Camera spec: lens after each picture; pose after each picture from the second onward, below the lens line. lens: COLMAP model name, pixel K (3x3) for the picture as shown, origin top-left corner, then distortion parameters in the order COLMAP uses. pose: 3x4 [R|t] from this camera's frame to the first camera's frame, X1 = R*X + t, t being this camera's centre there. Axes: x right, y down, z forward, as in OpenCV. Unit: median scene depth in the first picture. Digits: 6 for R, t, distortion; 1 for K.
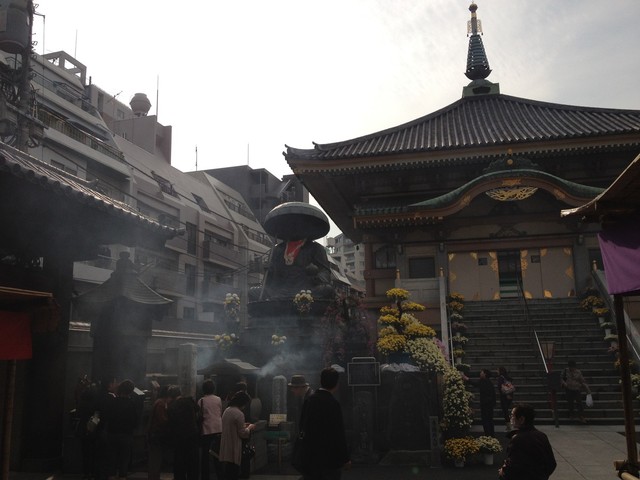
lens RADIAL K [[644.4, 0, 320.0], [0, 644.4, 240.0], [0, 0, 1]] dist [-0.008228, -0.034477]
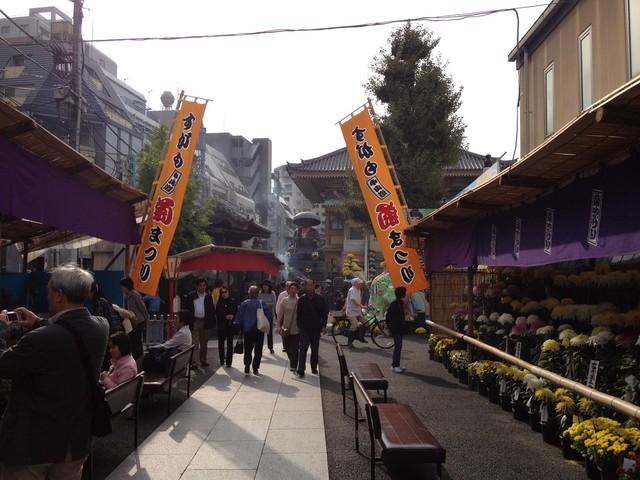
lens RADIAL K [[644.4, 0, 320.0], [0, 644.4, 240.0], [0, 0, 1]] dist [-0.008228, -0.034477]
pose [[0.992716, 0.034659, 0.115389, -0.183433], [-0.048823, 0.991293, 0.122286, -0.174528], [-0.110146, -0.127029, 0.985764, -0.954736]]
